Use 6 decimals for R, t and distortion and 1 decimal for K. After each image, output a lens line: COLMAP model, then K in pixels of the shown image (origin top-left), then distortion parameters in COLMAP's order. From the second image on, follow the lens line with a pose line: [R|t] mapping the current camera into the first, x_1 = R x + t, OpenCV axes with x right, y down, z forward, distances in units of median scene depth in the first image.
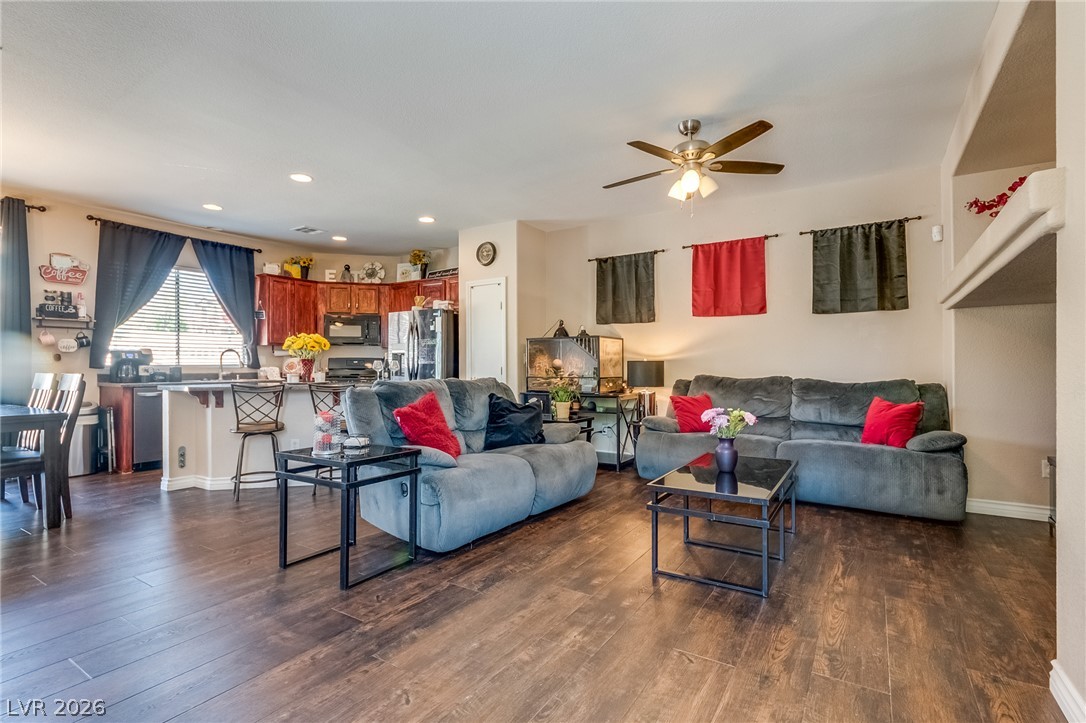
lens RADIAL K [[513.3, 0, 541.6], [0, 513.3, 373.7], [0, 0, 1]] dist [0.001186, -0.000220]
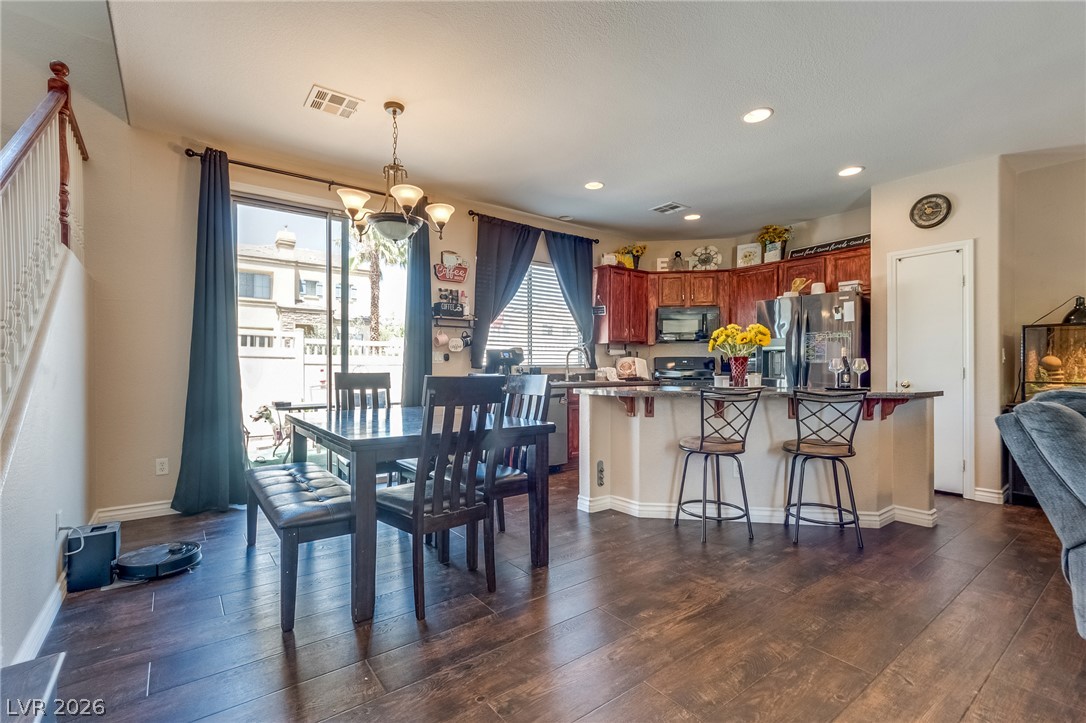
lens RADIAL K [[490.1, 0, 531.0], [0, 490.1, 362.4], [0, 0, 1]] dist [-0.000786, -0.000464]
pose [[0.935444, -0.002977, -0.353461, -0.433345], [-0.005151, 0.999744, -0.022053, -0.001794], [0.353436, 0.022450, 0.935189, 0.172599]]
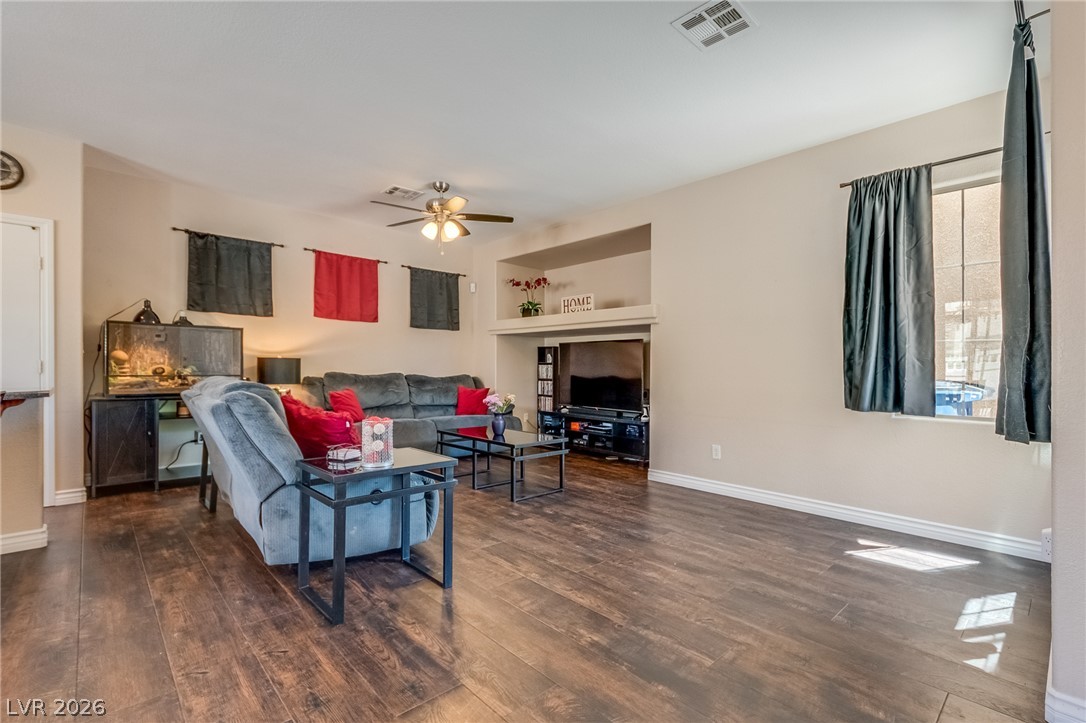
lens RADIAL K [[492.7, 0, 571.5], [0, 492.7, 379.5], [0, 0, 1]] dist [0.000206, 0.000257]
pose [[0.228745, -0.018090, 0.973318, -0.567882], [-0.001464, 0.999820, 0.018927, -0.002273], [-0.973485, -0.005754, 0.228677, 0.244835]]
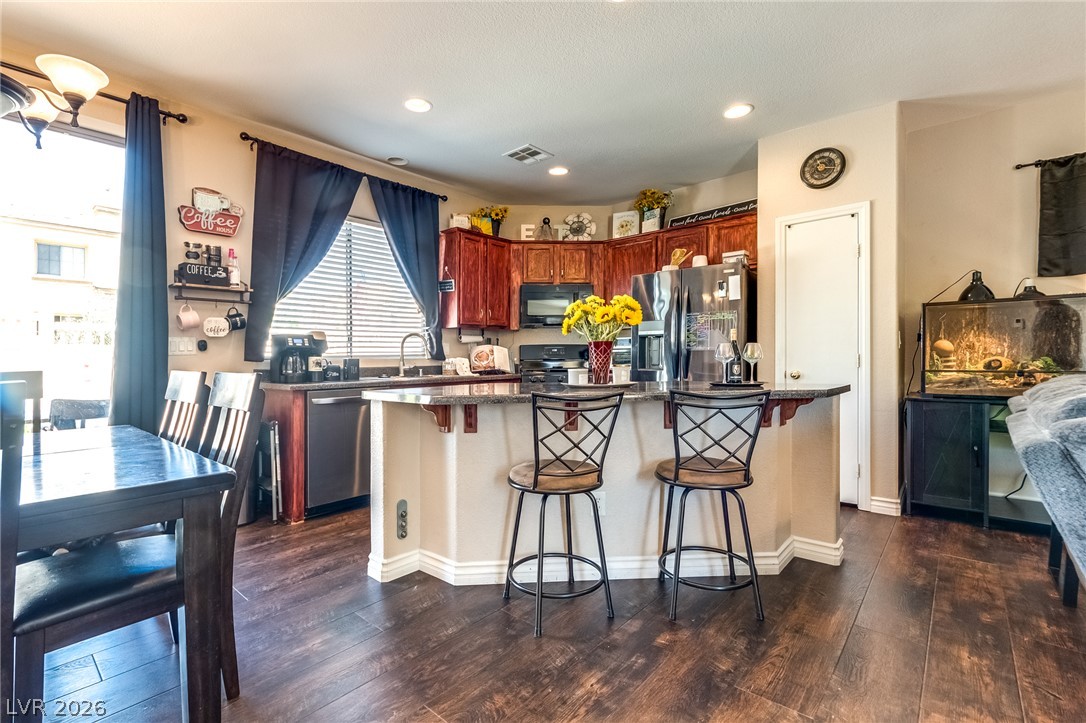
lens RADIAL K [[490.1, 0, 531.0], [0, 490.1, 362.4], [0, 0, 1]] dist [-0.000786, -0.000464]
pose [[0.987634, -0.006509, -0.156643, -0.397405], [0.006244, 0.999978, -0.002184, -0.004888], [0.156654, 0.001179, 0.987653, 0.412988]]
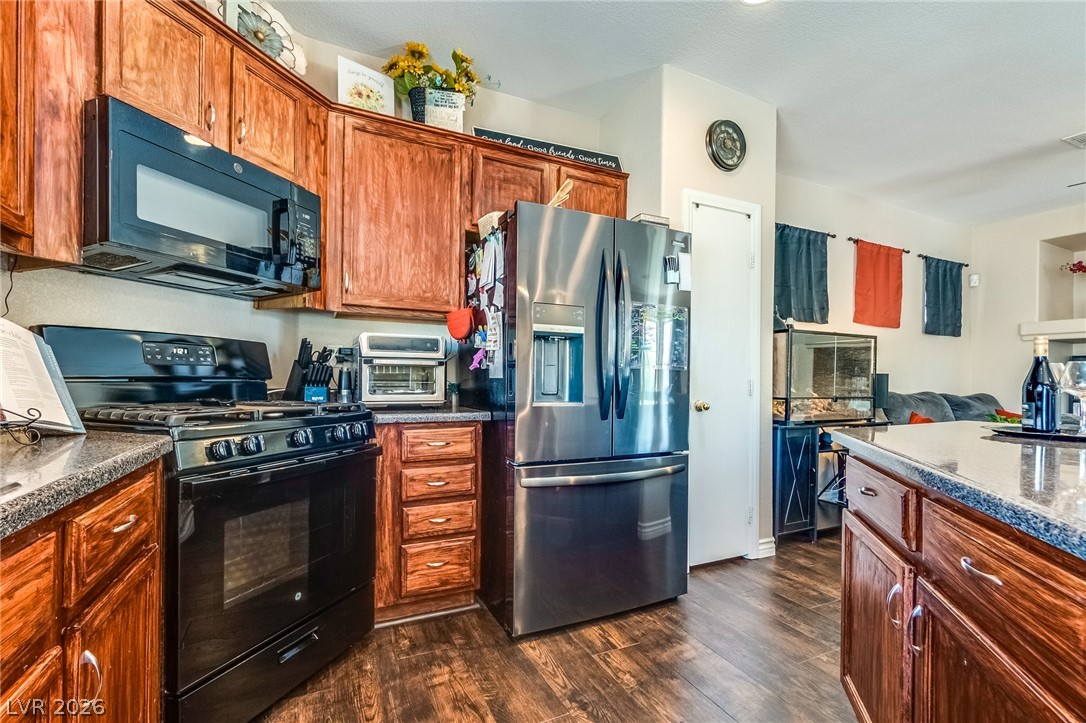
lens RADIAL K [[471.2, 0, 535.8], [0, 471.2, 381.7], [0, 0, 1]] dist [0.000508, 0.000025]
pose [[0.530828, 0.003038, 0.847474, -0.641291], [-0.000305, 0.999994, -0.003394, -0.010153], [-0.847480, 0.001543, 0.530825, 1.015602]]
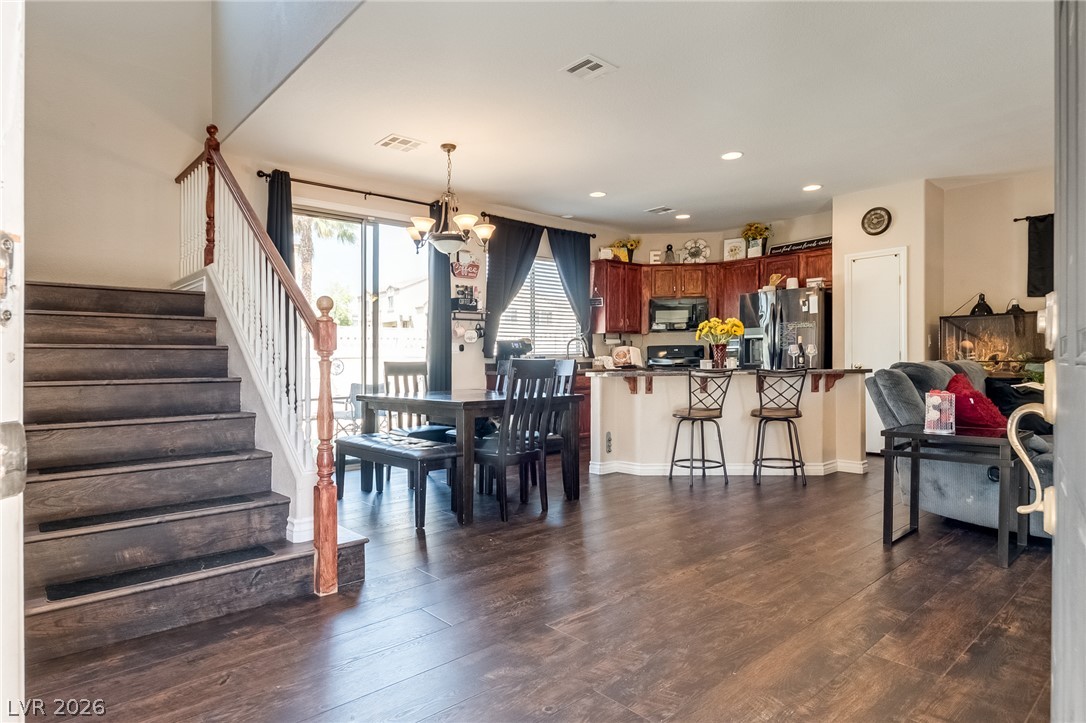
lens RADIAL K [[610.8, 0, 541.1], [0, 610.8, 370.2], [0, 0, 1]] dist [-0.001400, -0.001468]
pose [[0.962446, -0.007394, -0.271373, -0.414915], [0.008277, 0.999964, 0.002110, 0.013024], [0.271348, -0.004277, 0.962472, -0.165922]]
